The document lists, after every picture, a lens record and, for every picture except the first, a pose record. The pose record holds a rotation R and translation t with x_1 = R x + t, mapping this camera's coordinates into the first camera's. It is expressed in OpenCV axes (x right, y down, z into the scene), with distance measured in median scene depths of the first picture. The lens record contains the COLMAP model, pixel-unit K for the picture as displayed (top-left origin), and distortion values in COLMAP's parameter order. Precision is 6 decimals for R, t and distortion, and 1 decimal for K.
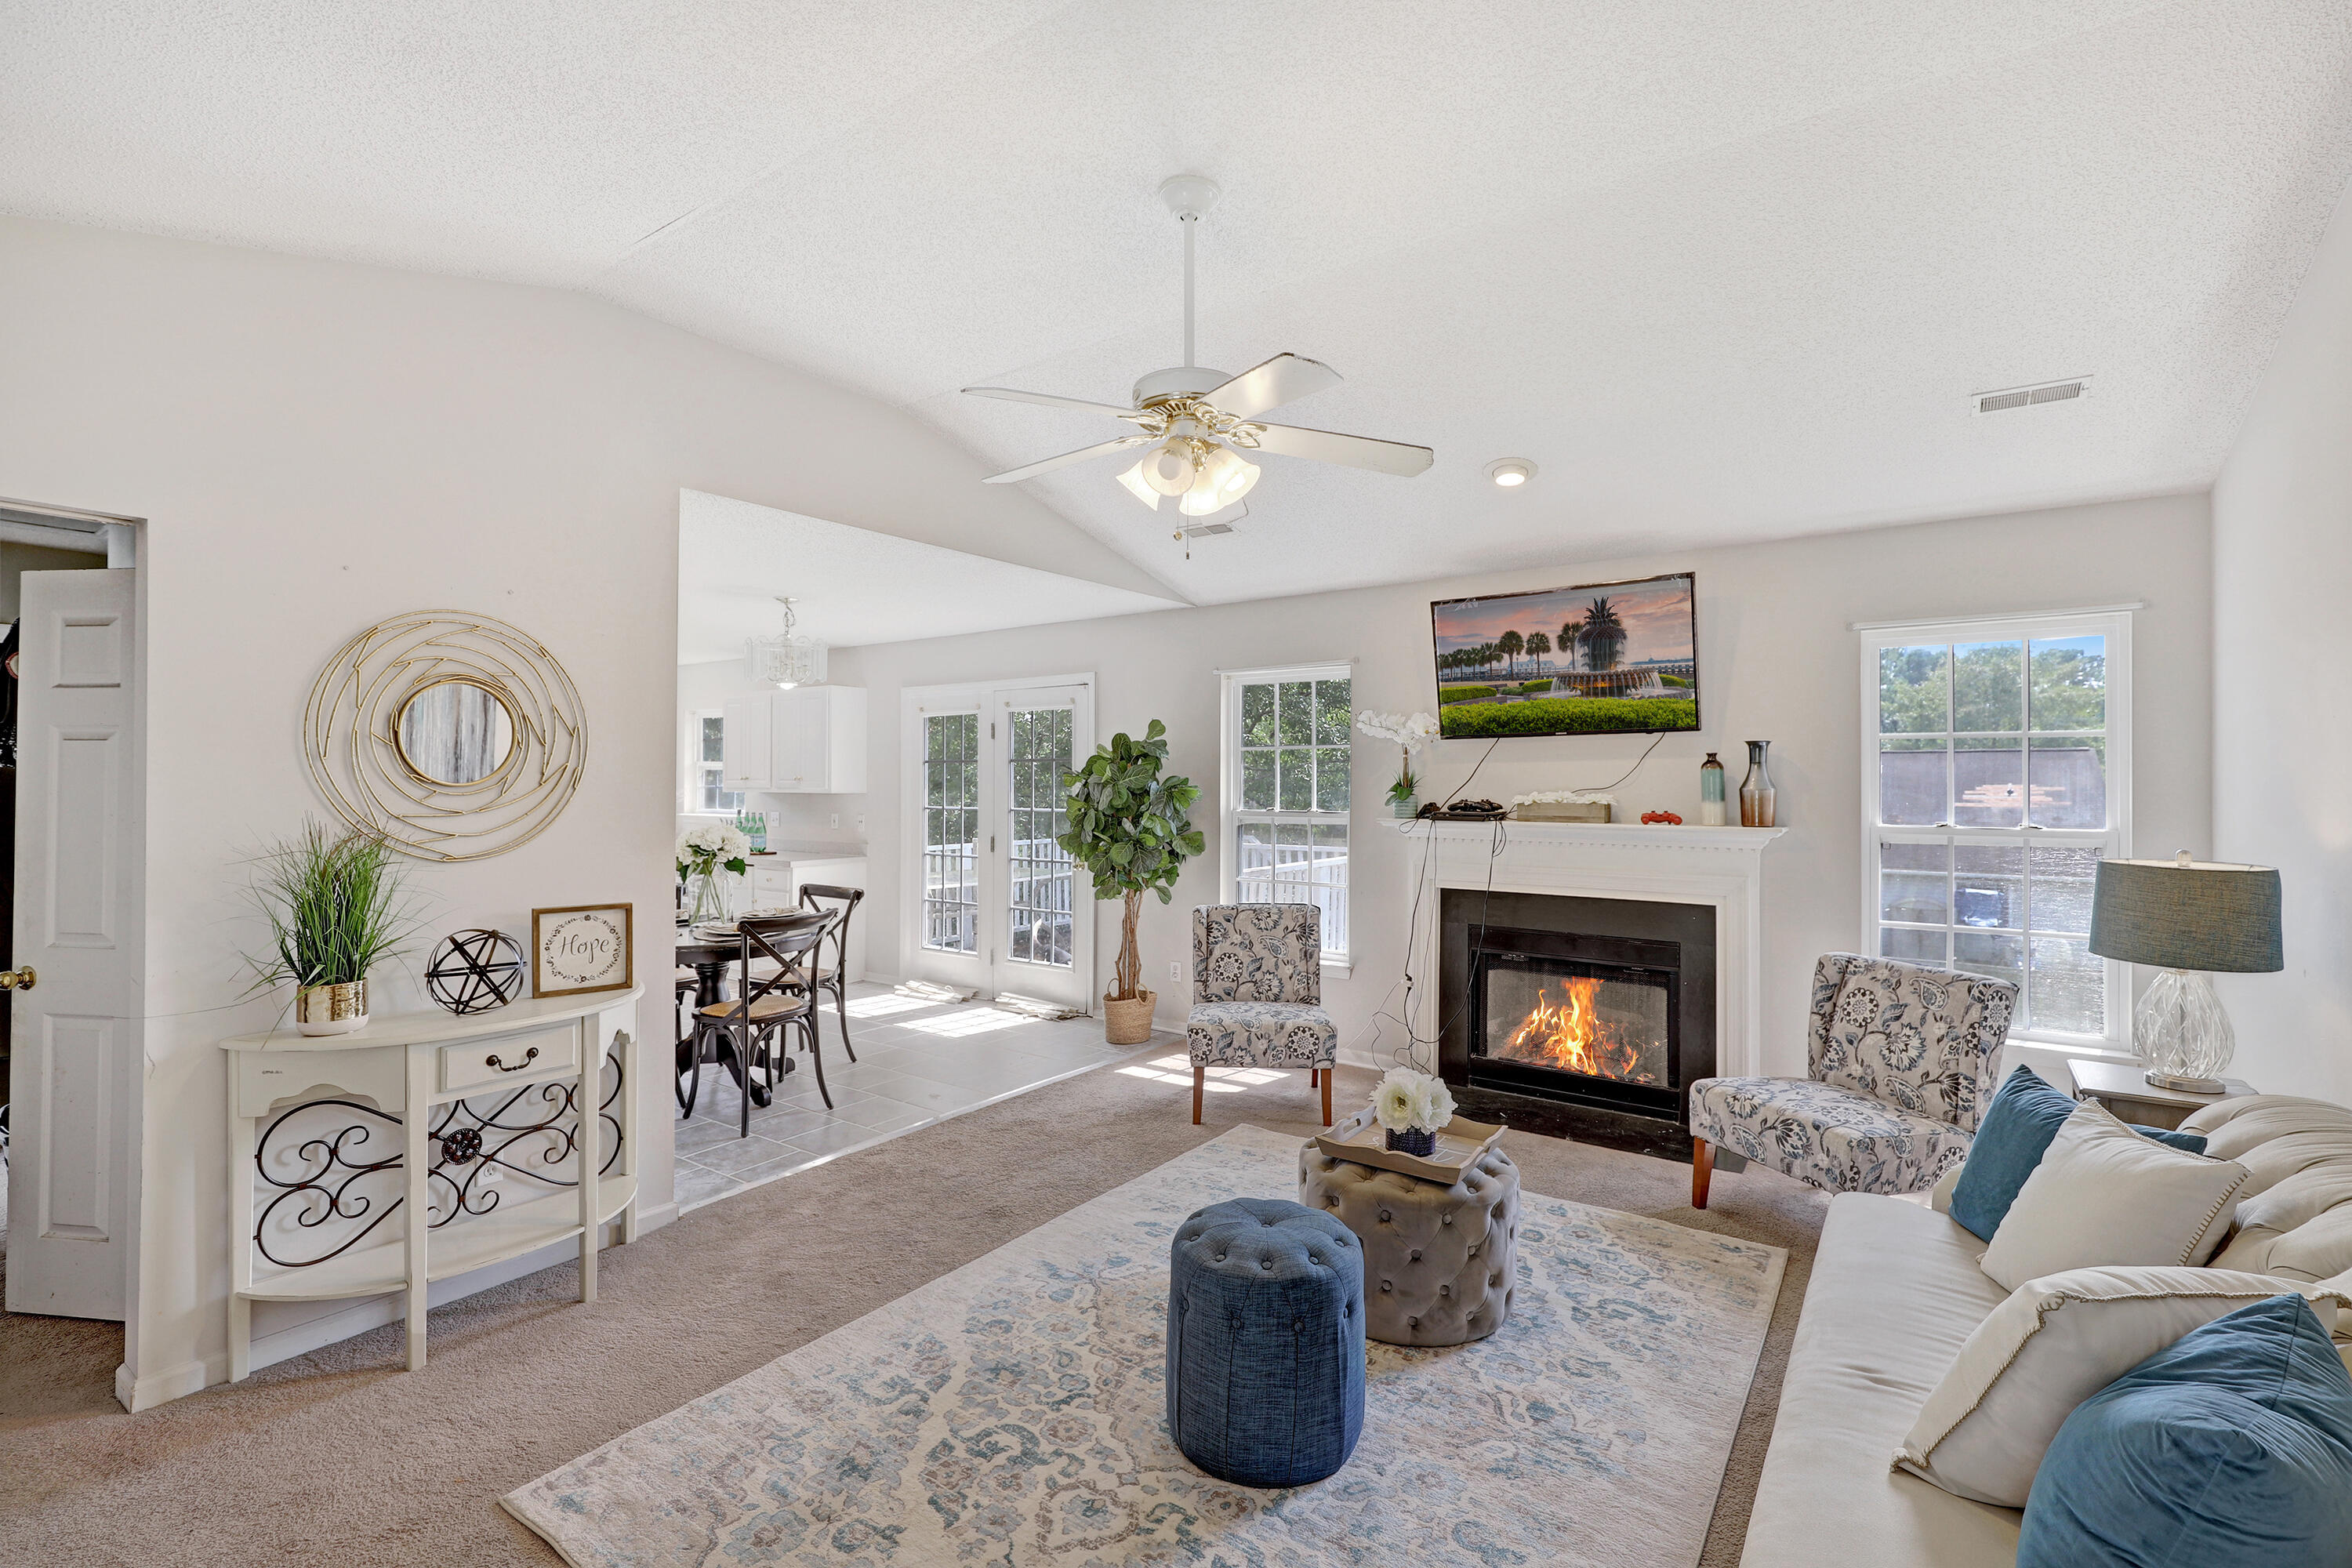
lens RADIAL K [[1053.9, 0, 1177.0], [0, 1053.9, 781.4], [0, 0, 1]] dist [-0.001070, -0.000413]
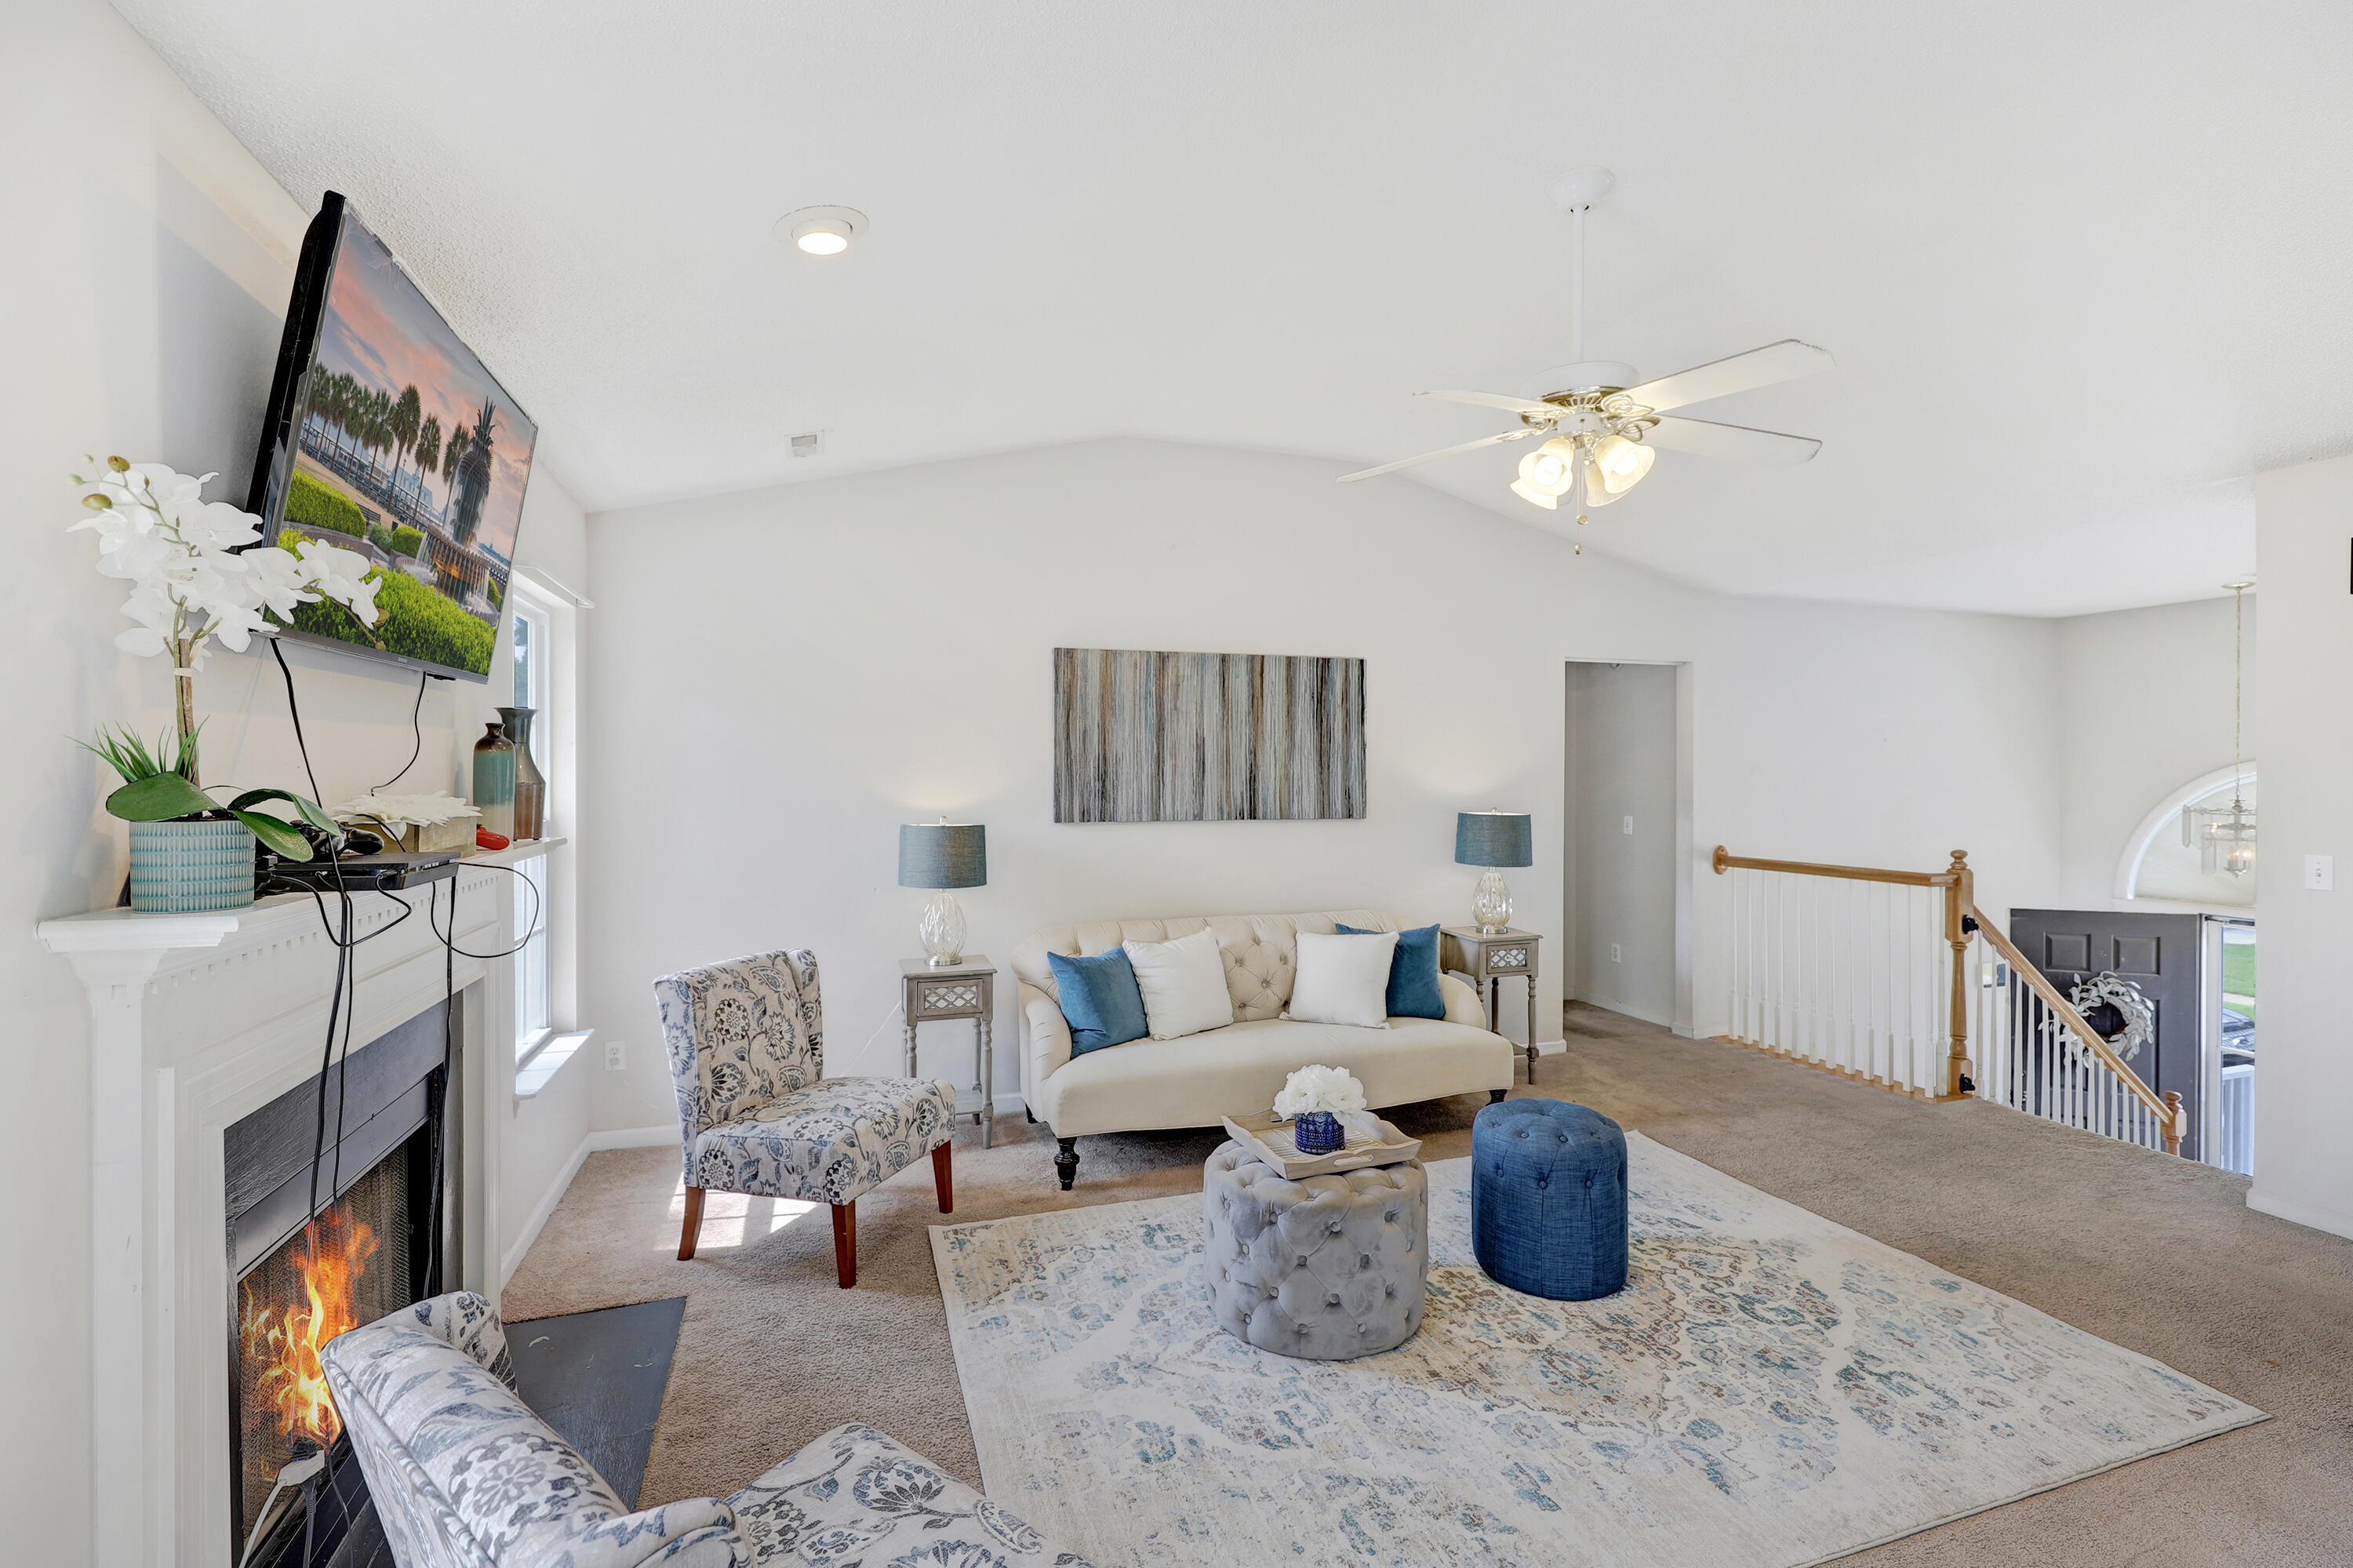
lens RADIAL K [[1054.3, 0, 1182.8], [0, 1054.3, 782.0], [0, 0, 1]] dist [-0.001070, -0.000413]
pose [[-0.813393, -0.009044, 0.581644, -0.253631], [-0.008079, 0.999958, 0.004250, 0.001580], [-0.581659, -0.001243, -0.813432, 1.926848]]
